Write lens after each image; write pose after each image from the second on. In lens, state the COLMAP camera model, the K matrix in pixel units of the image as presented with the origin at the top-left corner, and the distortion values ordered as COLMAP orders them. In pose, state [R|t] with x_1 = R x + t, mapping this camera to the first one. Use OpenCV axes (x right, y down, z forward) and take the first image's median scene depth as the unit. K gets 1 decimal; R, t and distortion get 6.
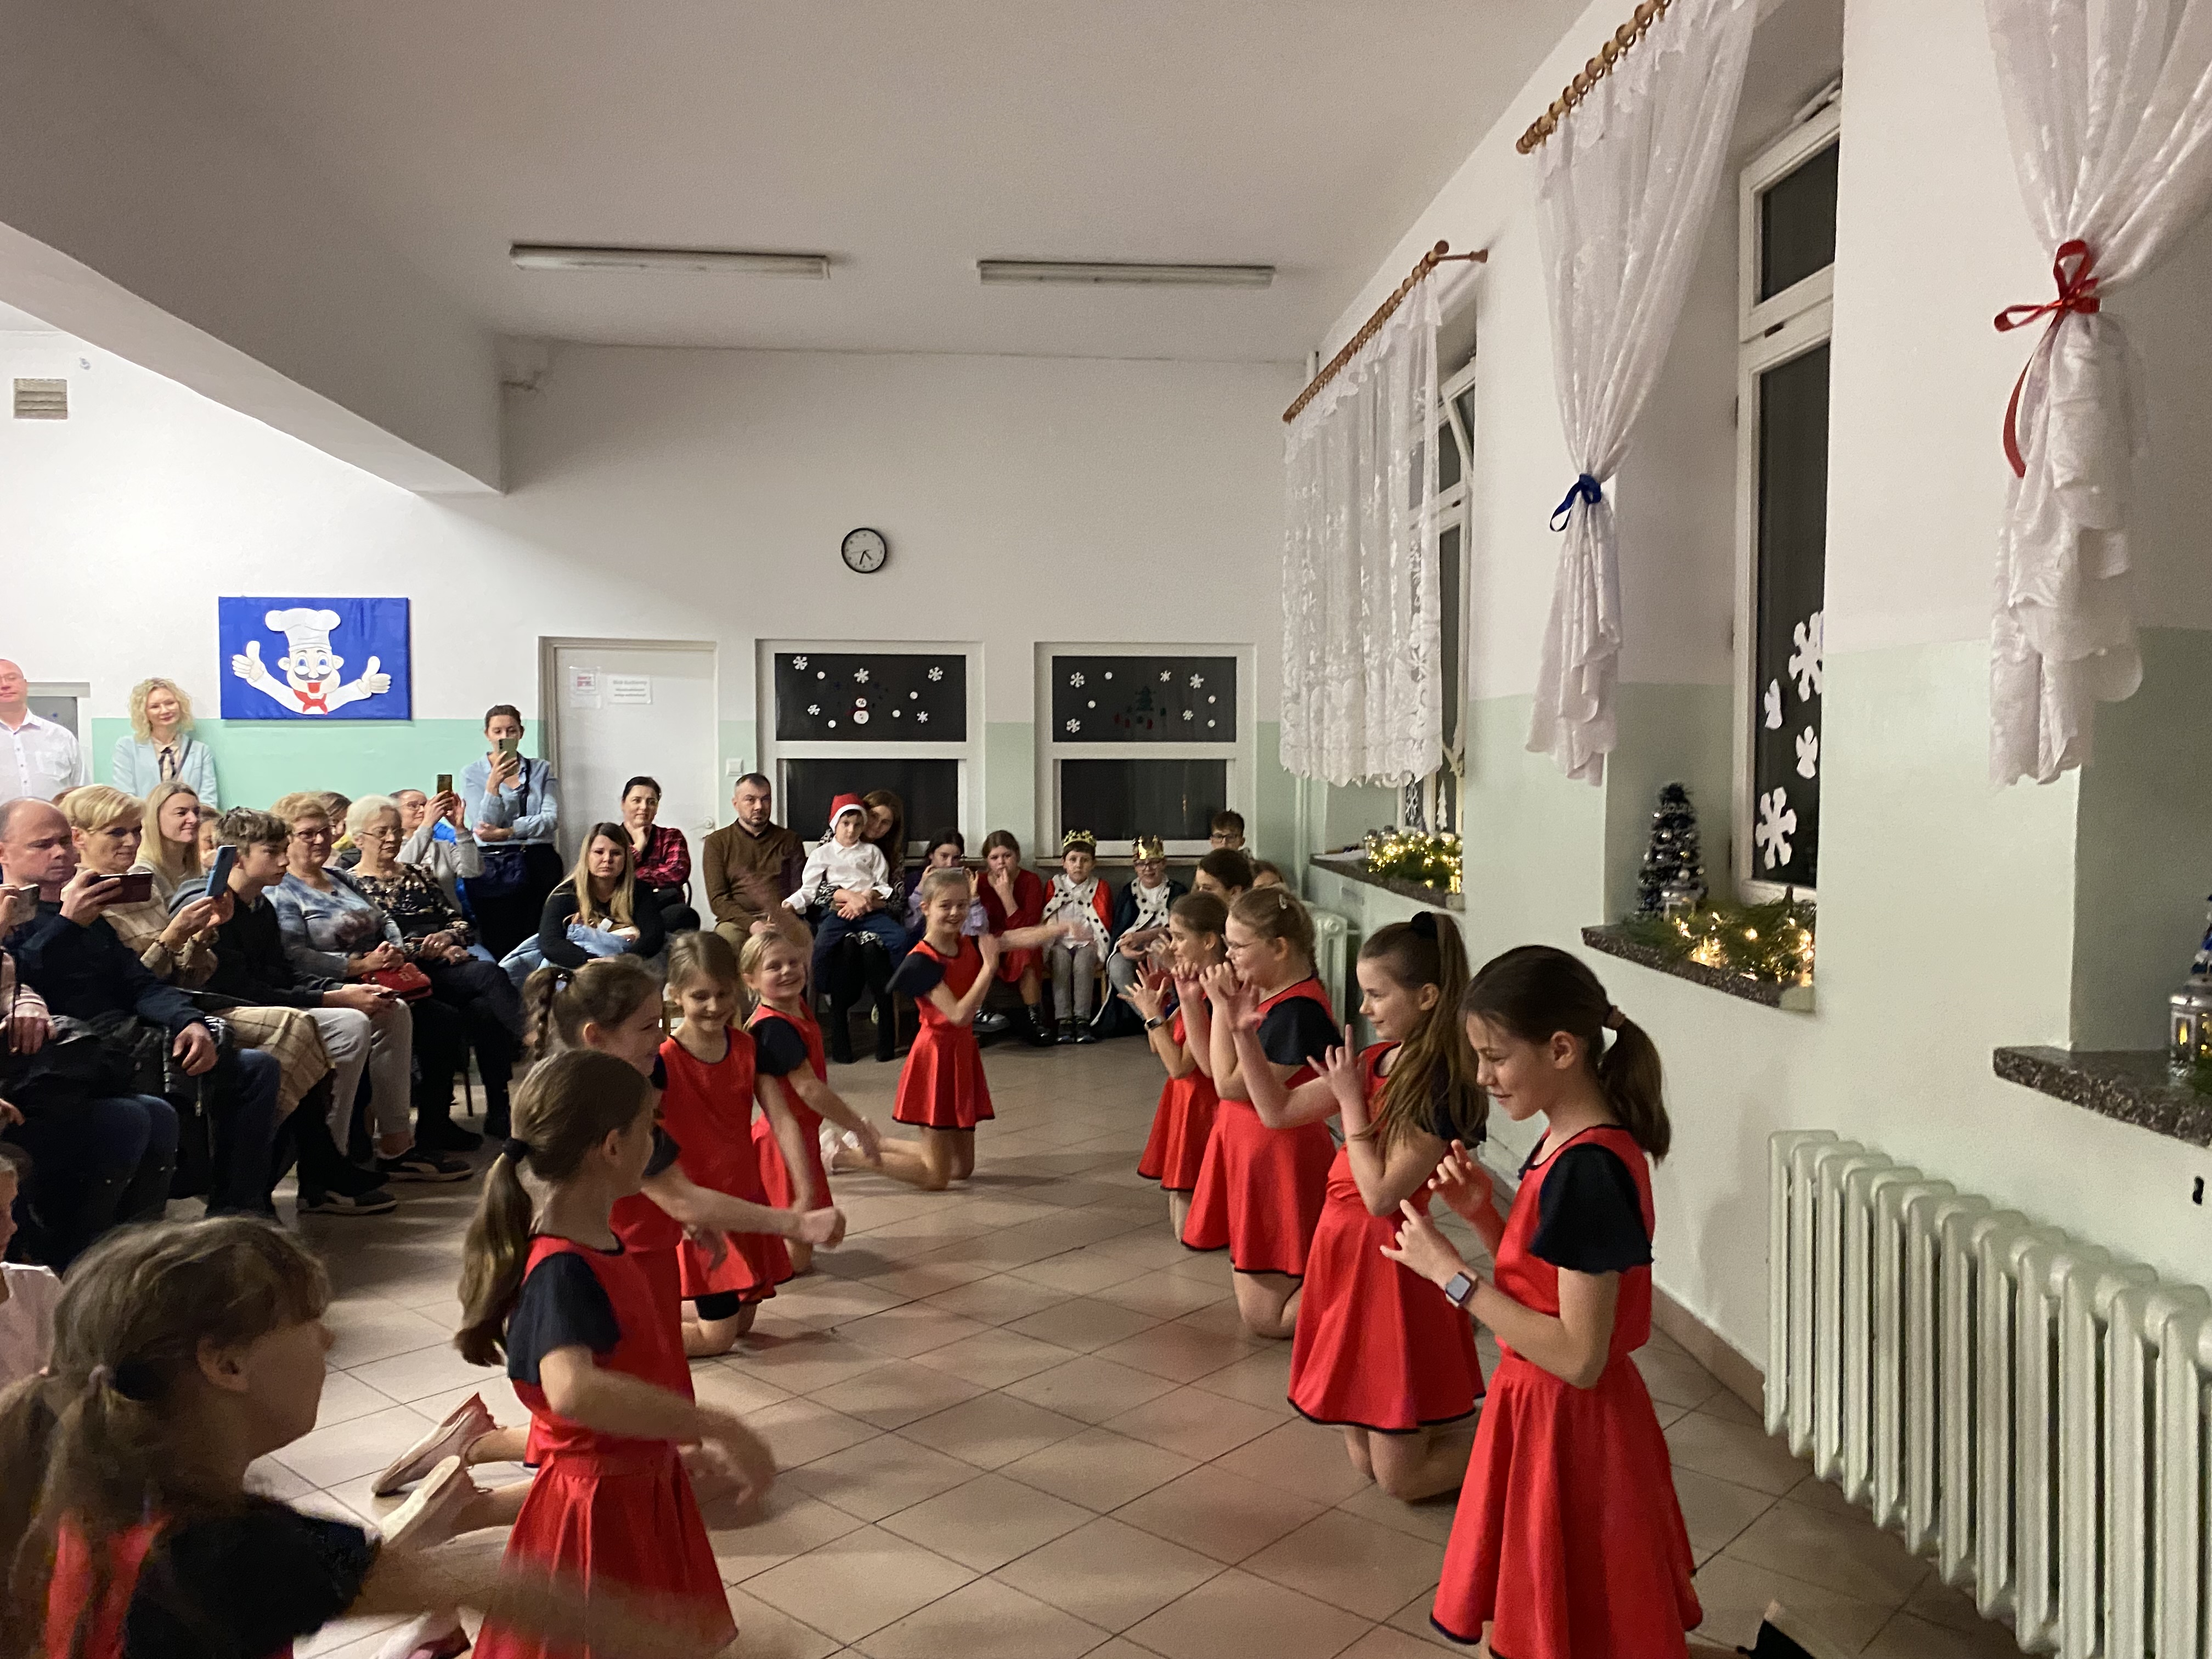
lens RADIAL K [[1676.6, 0, 1103.6], [0, 1676.6, 795.7], [0, 0, 1]] dist [0.030811, -0.050858]
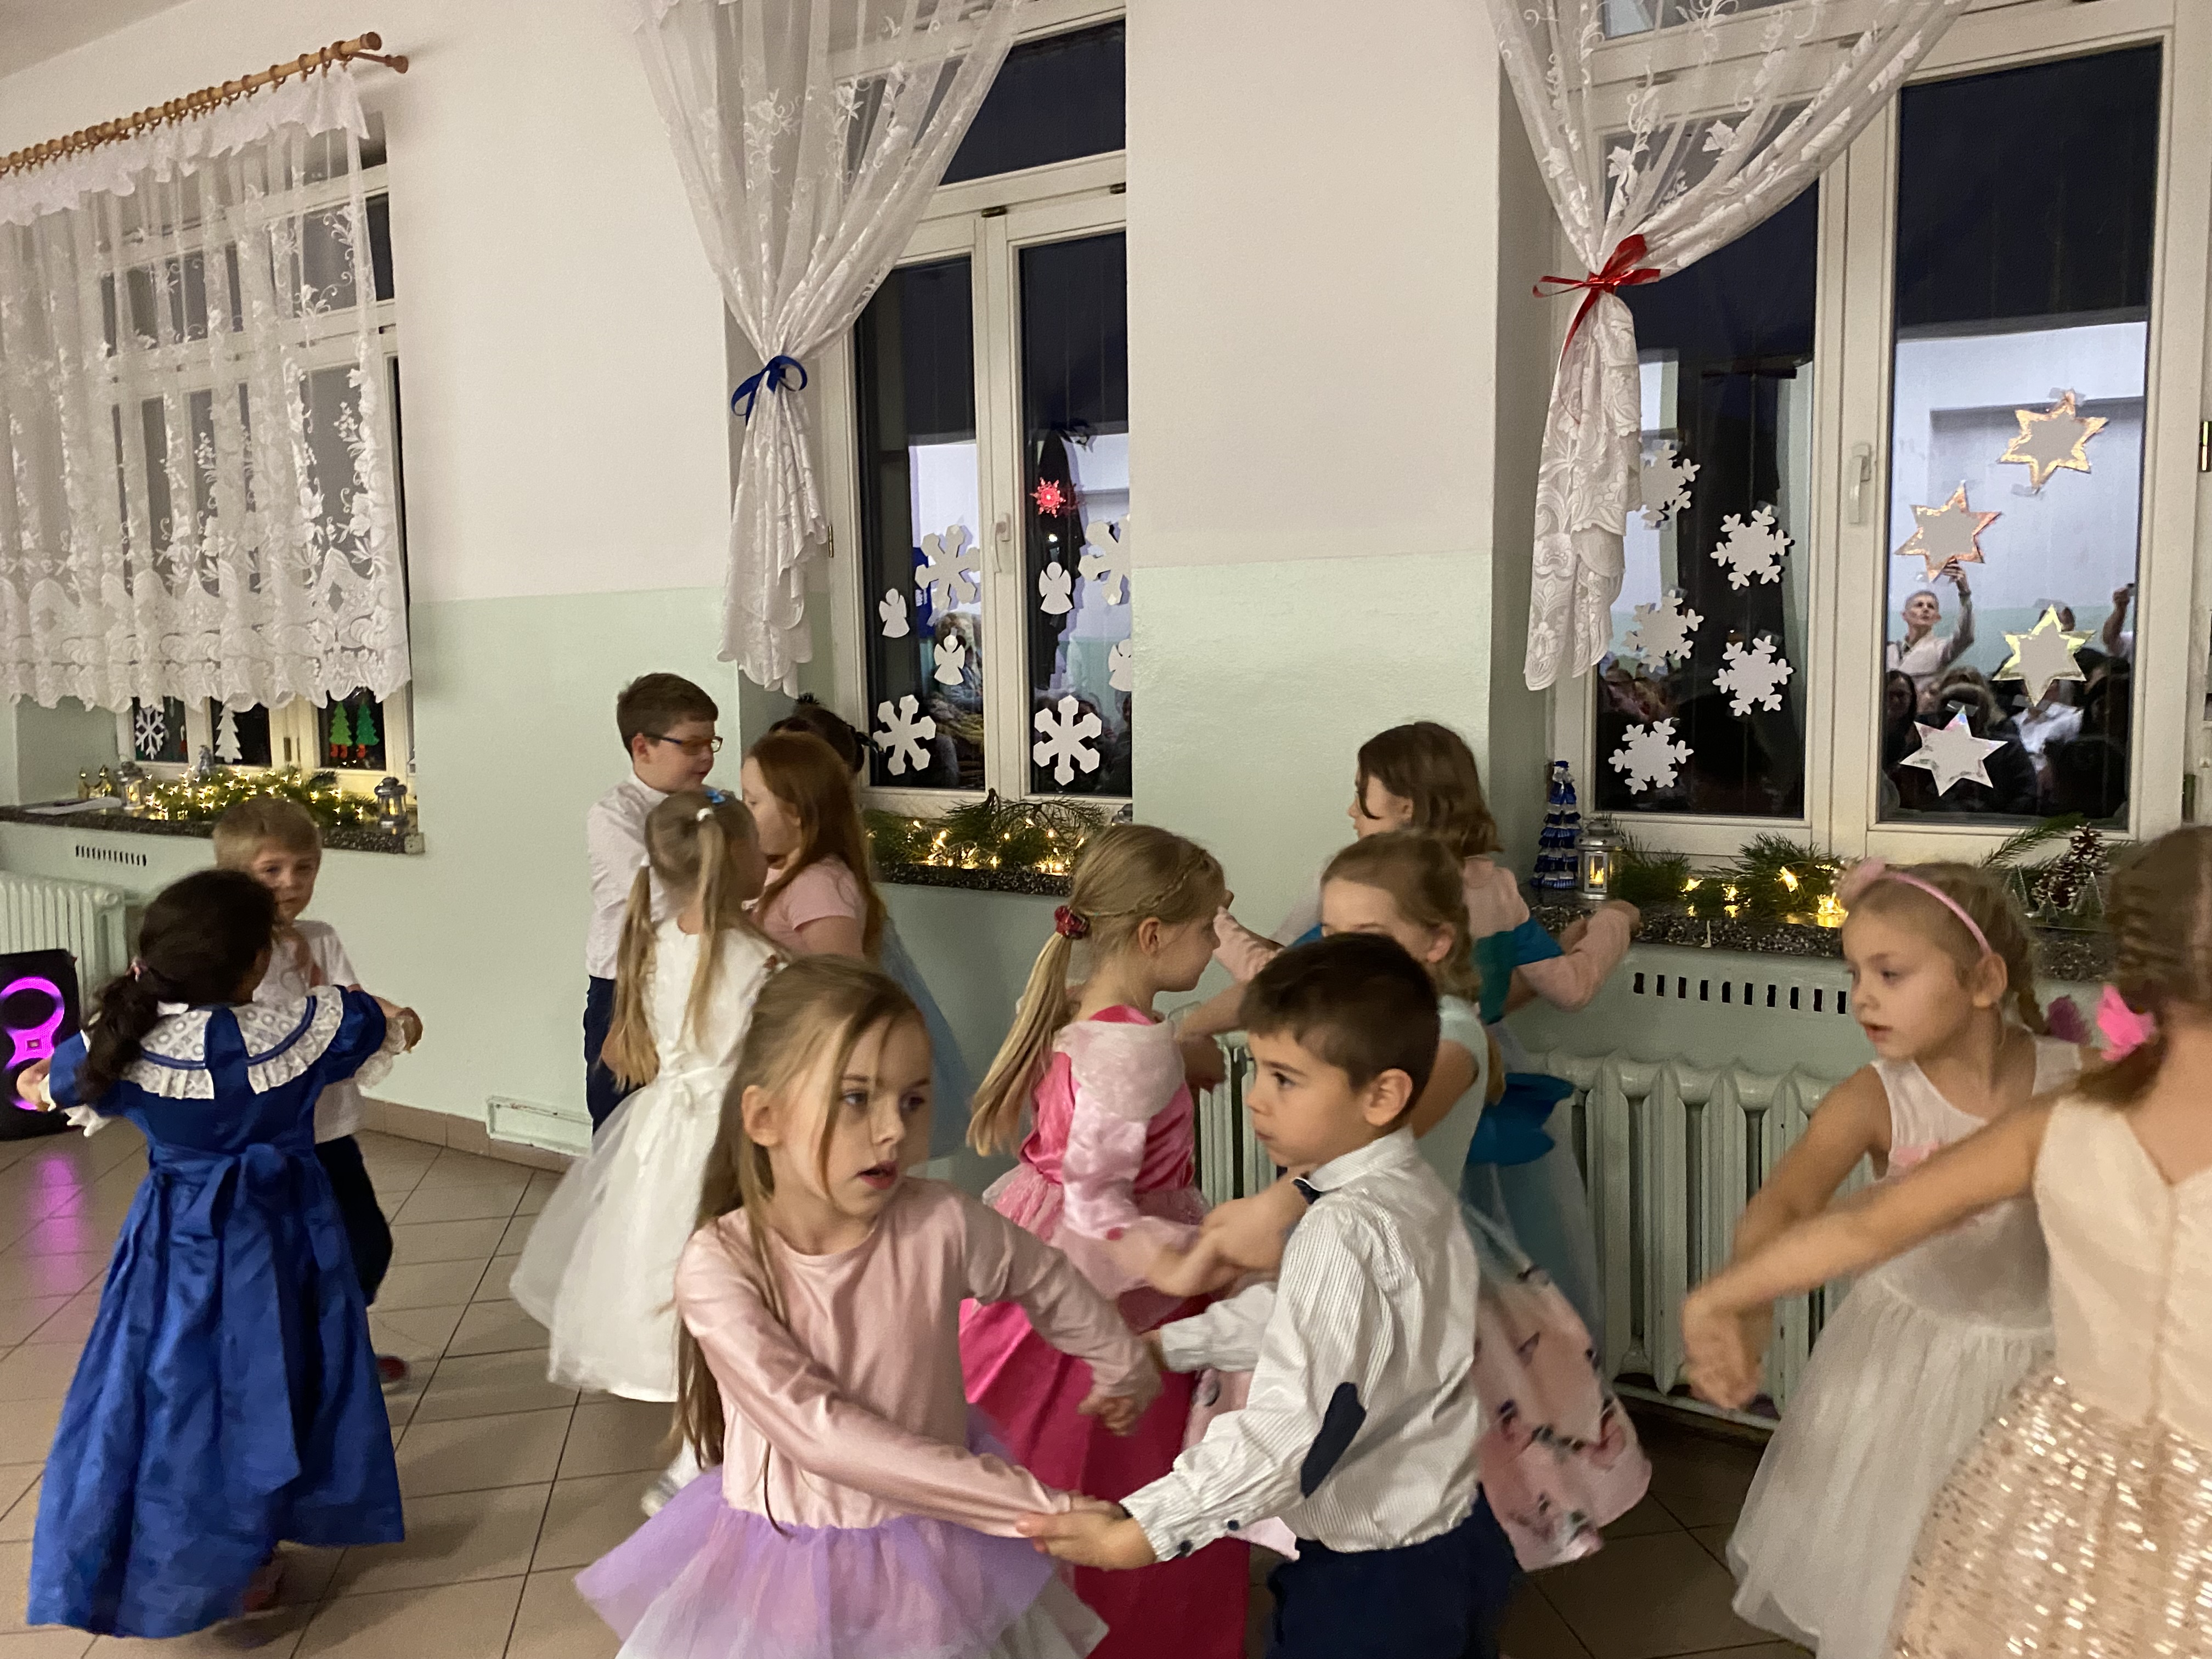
lens RADIAL K [[1676.6, 0, 1103.6], [0, 1676.6, 795.7], [0, 0, 1]] dist [0.030811, -0.050858]
pose [[0.586412, -0.071886, 0.806817, -0.359923], [0.032055, 0.997333, 0.065562, -0.006984], [-0.809378, -0.012584, 0.587153, 0.312101]]
